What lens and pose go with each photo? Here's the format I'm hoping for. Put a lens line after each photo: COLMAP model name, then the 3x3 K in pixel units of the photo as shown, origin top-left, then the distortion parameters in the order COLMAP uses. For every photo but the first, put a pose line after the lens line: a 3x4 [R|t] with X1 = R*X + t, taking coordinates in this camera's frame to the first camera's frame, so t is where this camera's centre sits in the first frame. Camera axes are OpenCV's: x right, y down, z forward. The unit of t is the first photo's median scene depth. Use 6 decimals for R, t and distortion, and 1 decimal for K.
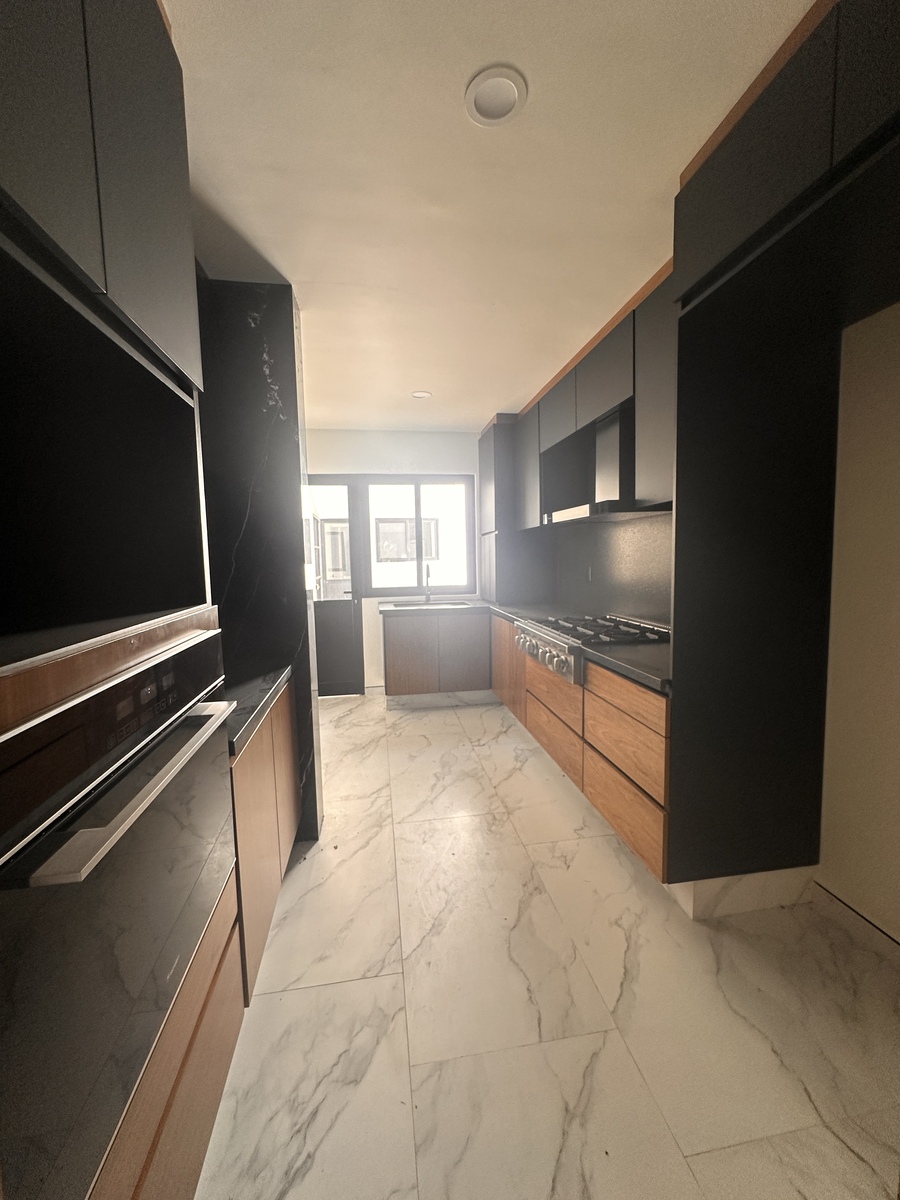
lens RADIAL K [[479.8, 0, 445.7], [0, 479.8, 603.5], [0, 0, 1]] dist [-0.004278, 0.001713]
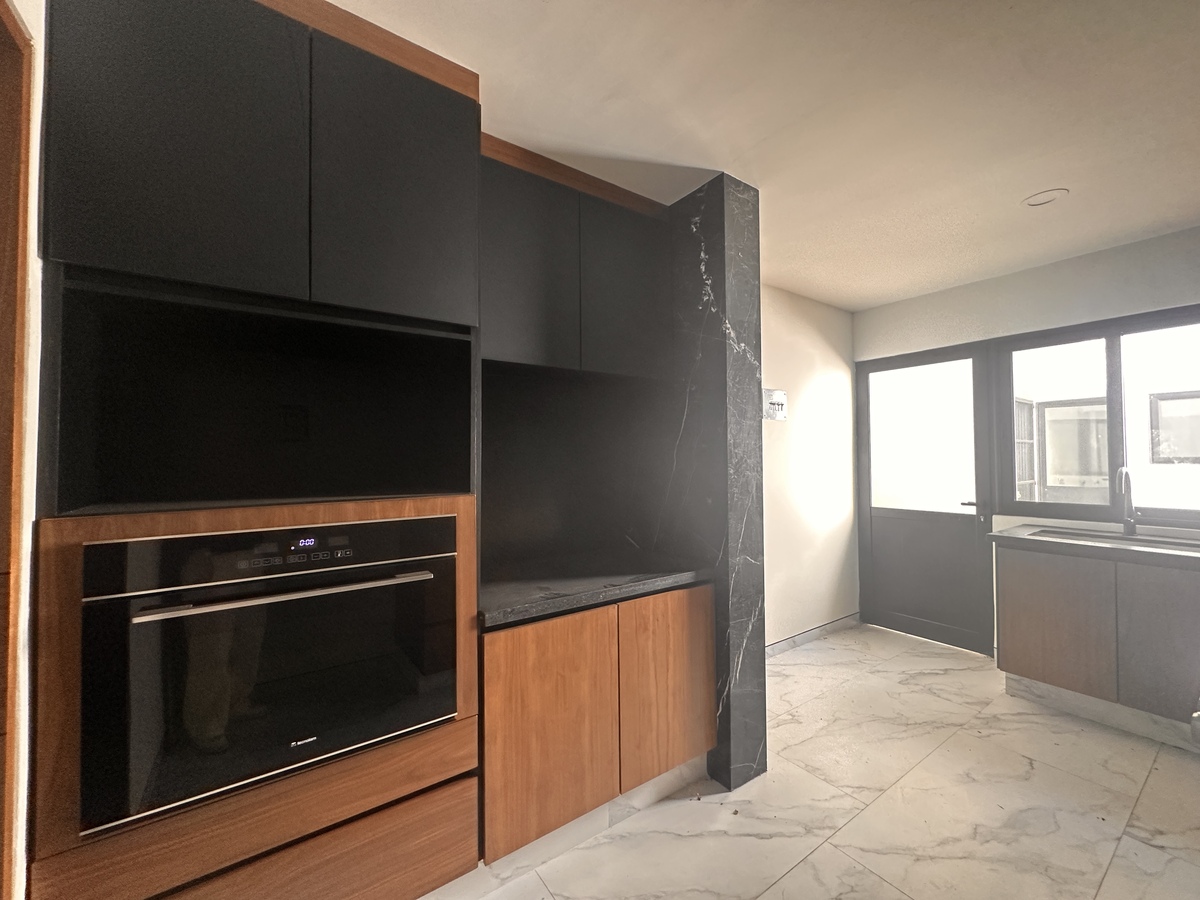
lens RADIAL K [[479.8, 0, 603.4], [0, 479.8, 449.3], [0, 0, 1]] dist [-0.004278, 0.001713]
pose [[0.448802, 0.001706, -0.893630, 0.229635], [-0.093770, 0.994568, -0.045194, -0.025413], [0.888698, 0.104079, 0.446524, 0.221415]]
